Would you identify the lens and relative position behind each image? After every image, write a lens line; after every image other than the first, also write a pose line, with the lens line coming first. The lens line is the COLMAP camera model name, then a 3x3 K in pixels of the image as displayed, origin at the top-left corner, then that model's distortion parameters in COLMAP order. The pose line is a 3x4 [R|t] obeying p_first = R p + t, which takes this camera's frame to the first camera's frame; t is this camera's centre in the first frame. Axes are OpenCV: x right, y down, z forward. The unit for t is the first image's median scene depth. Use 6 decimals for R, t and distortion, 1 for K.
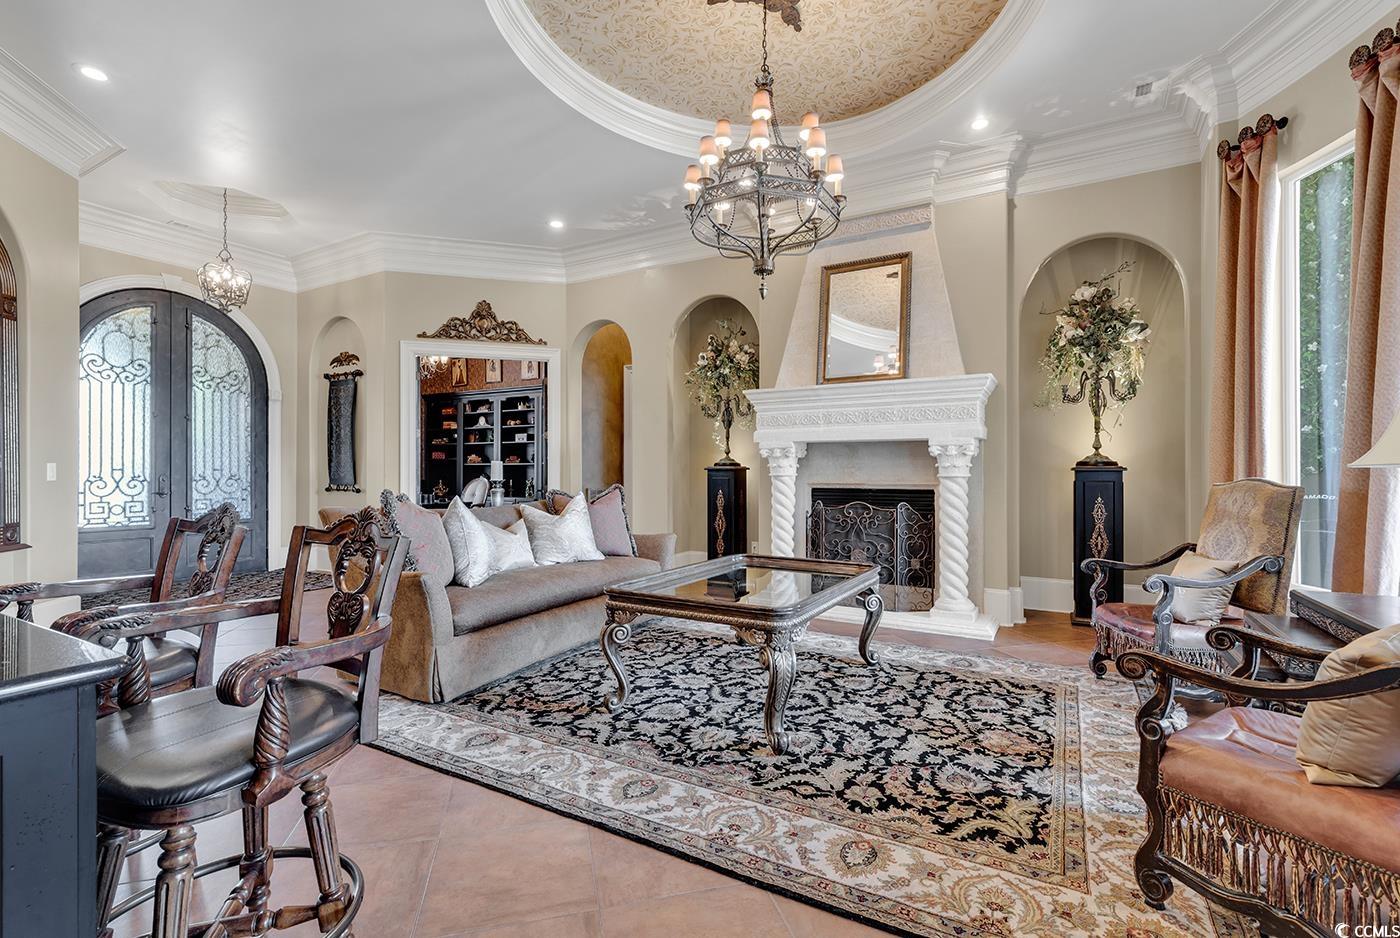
lens RADIAL K [[626.5, 0, 704.0], [0, 626.5, 467.8], [0, 0, 1]] dist [0.004452, -0.000347]
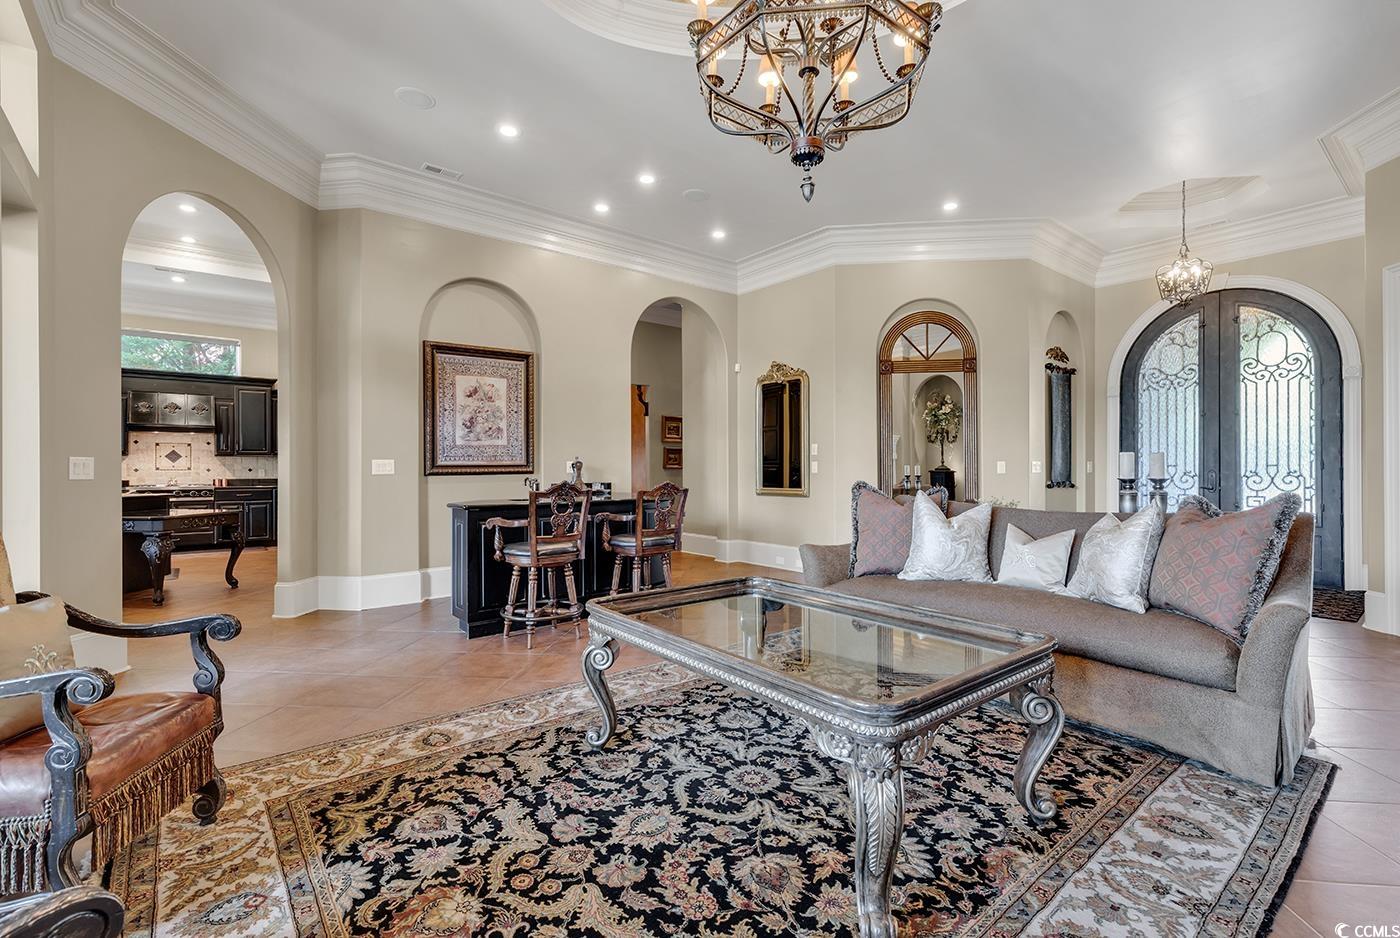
lens RADIAL K [[626.5, 0, 730.6], [0, 626.5, 467.6], [0, 0, 1]] dist [0.004452, -0.000347]
pose [[-0.325773, 0.001796, -0.945446, 0.930625], [0.004910, 0.999988, 0.000208, 0.005270], [0.945435, -0.004575, -0.325778, 1.425863]]
